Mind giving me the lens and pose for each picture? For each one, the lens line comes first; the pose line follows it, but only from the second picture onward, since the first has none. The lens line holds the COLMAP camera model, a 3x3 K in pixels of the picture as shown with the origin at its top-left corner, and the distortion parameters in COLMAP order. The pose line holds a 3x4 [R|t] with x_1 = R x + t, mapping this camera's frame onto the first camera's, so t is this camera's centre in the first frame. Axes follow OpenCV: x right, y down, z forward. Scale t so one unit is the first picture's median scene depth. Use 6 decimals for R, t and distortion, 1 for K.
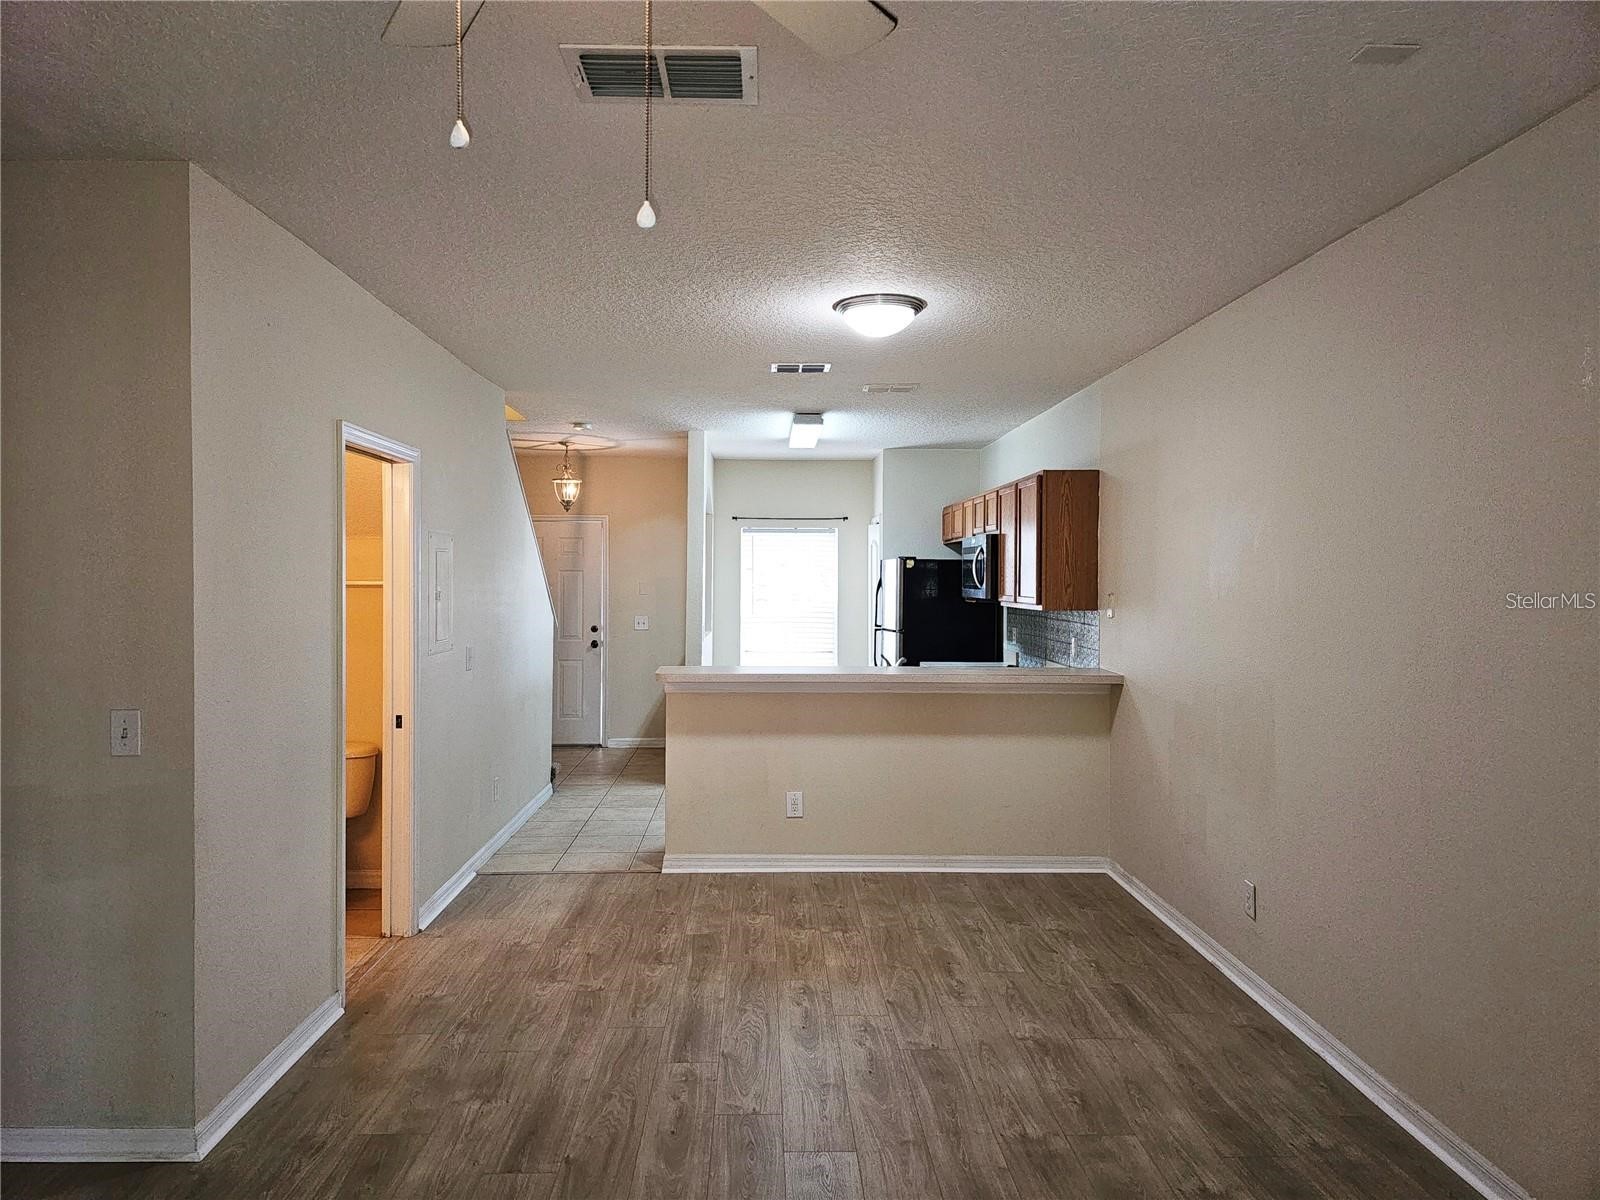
lens RADIAL K [[1073.6, 0, 796.4], [0, 1073.6, 599.9], [0, 0, 1]] dist [0.009753, -0.008220]
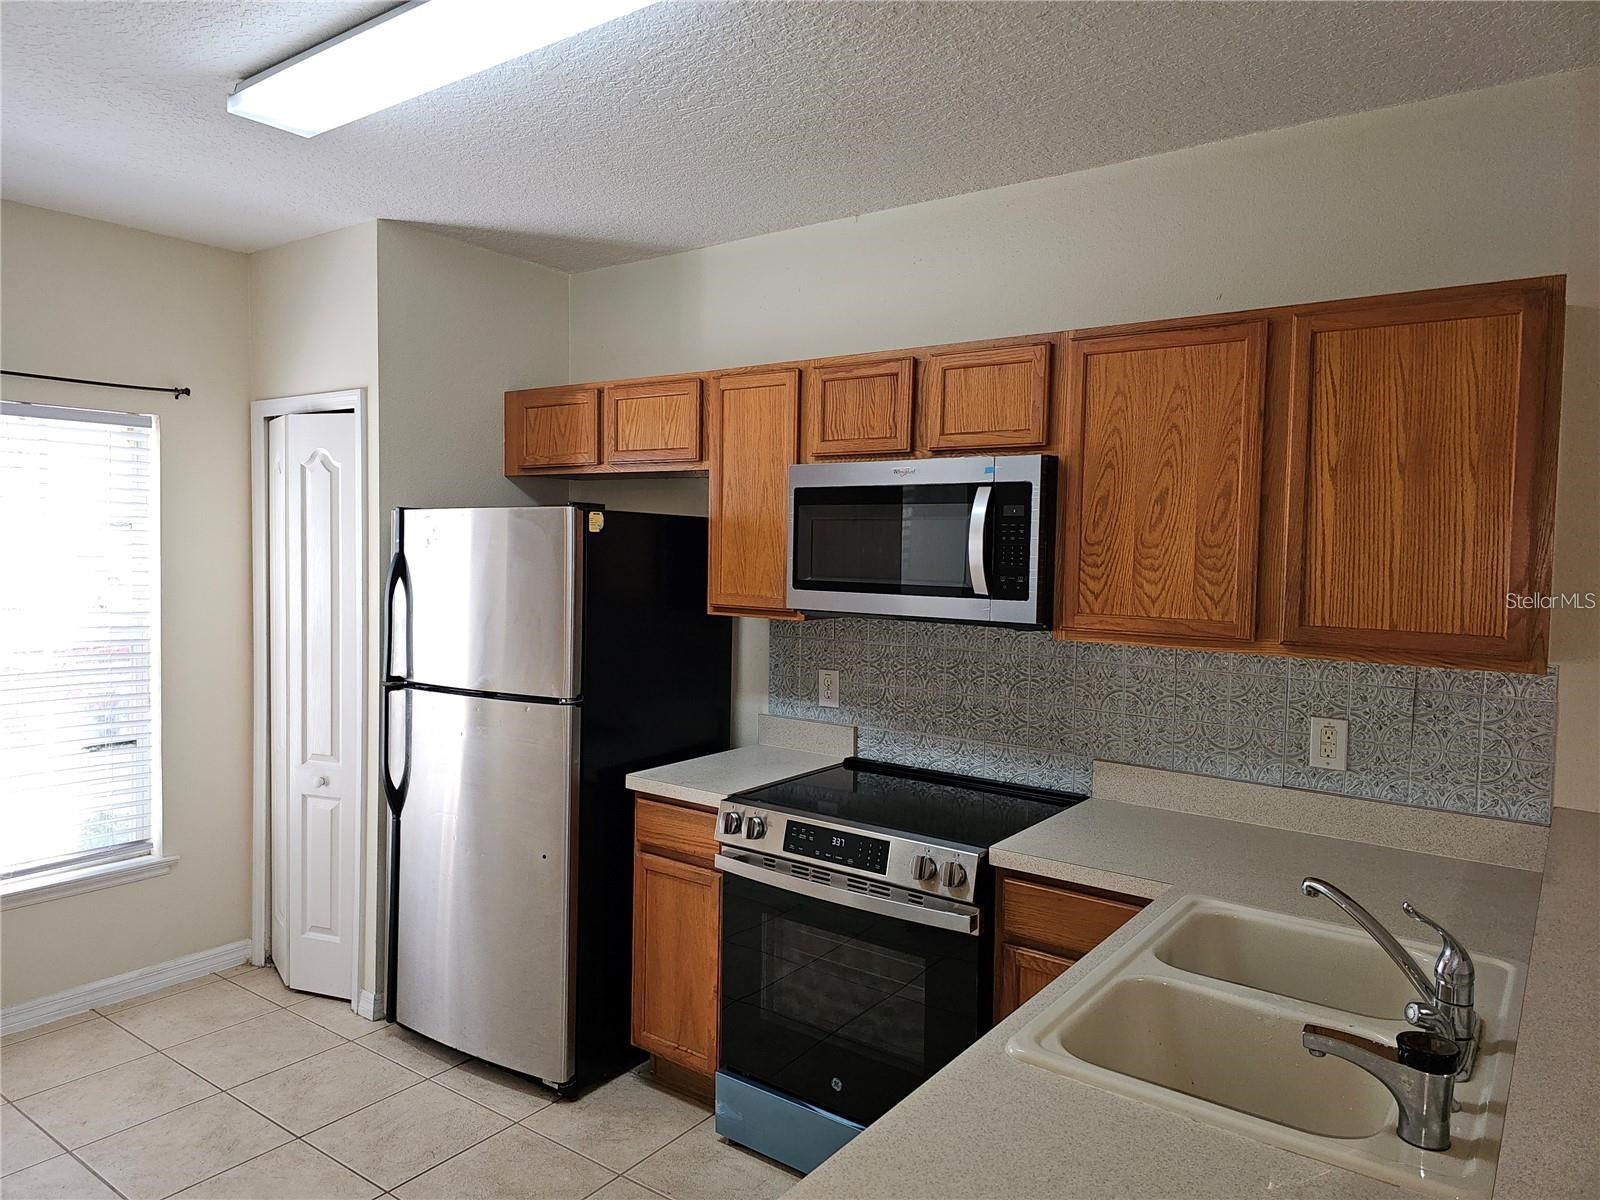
lens RADIAL K [[1073.6, 0, 800.6], [0, 1073.6, 589.4], [0, 0, 1]] dist [0.009753, -0.008220]
pose [[0.596886, -0.027611, 0.801850, -0.145097], [0.000122, 0.999411, 0.034323, -0.020898], [-0.802326, -0.020389, 0.596538, 0.653421]]
